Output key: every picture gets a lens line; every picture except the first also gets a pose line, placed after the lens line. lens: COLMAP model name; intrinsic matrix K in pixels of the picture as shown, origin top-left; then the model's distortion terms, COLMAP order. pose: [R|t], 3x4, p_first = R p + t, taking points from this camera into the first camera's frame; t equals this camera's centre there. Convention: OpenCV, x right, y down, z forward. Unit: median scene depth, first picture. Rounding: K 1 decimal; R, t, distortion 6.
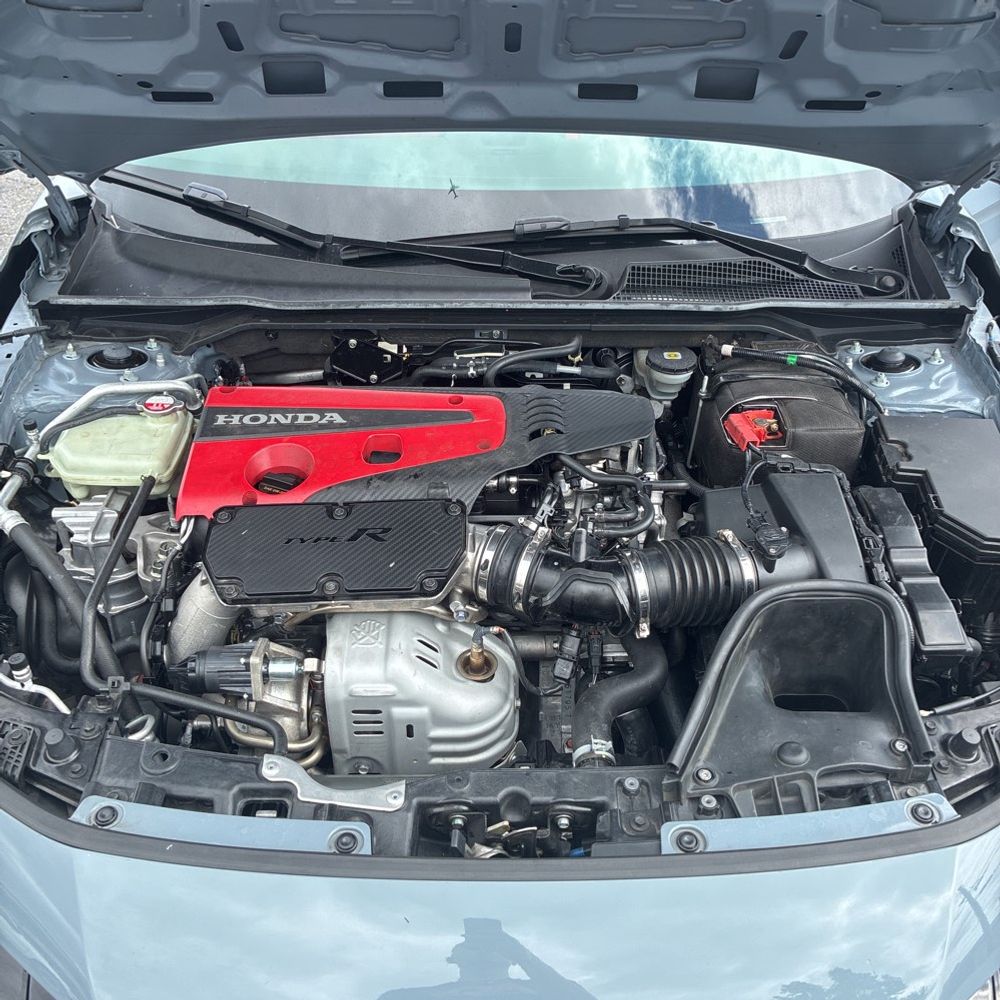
lens RADIAL K [[1005.0, 0, 500.0], [0, 1005.0, 500.0], [0, 0, 1]] dist [0.023049, -0.012227]
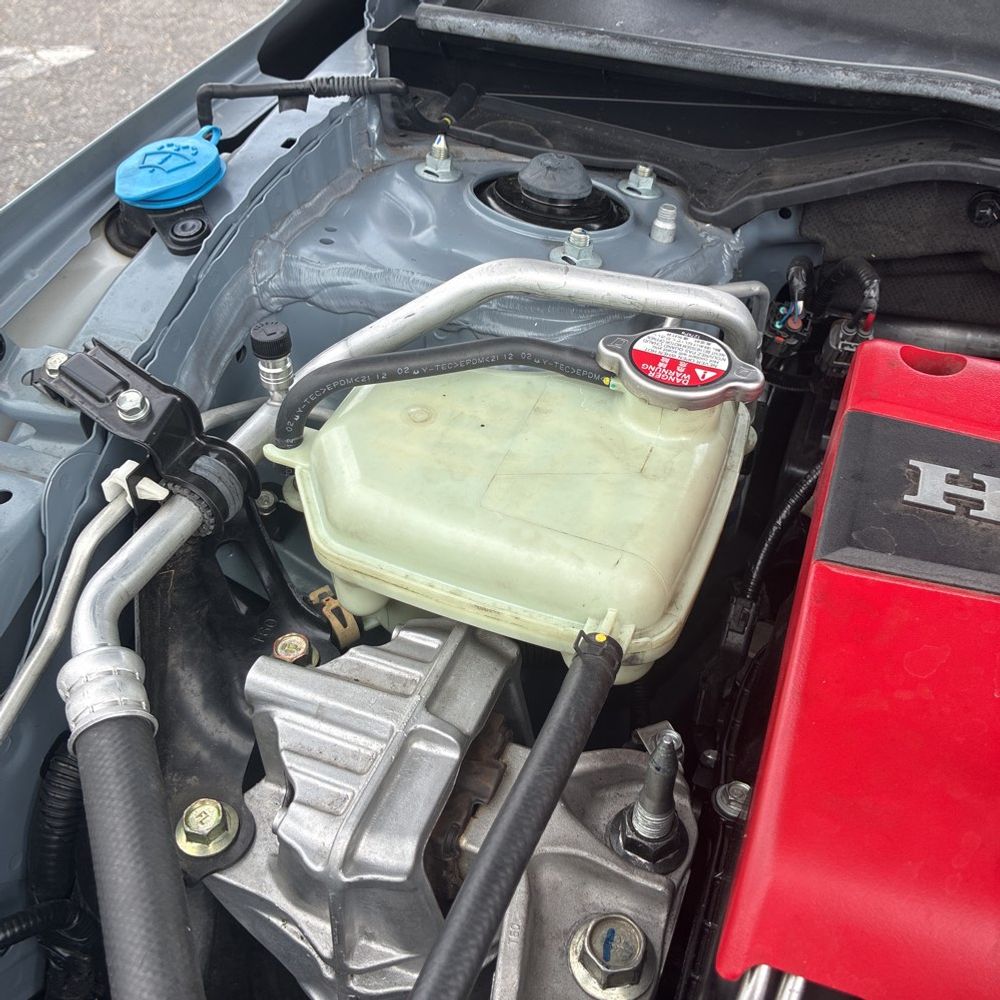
lens RADIAL K [[1005.0, 0, 500.0], [0, 1005.0, 500.0], [0, 0, 1]] dist [0.023049, -0.012227]
pose [[0.927222, 0.250939, -0.278010, -0.284435], [-0.233448, 0.967727, 0.094898, -0.069935], [0.292852, -0.023091, 0.955879, 0.684598]]
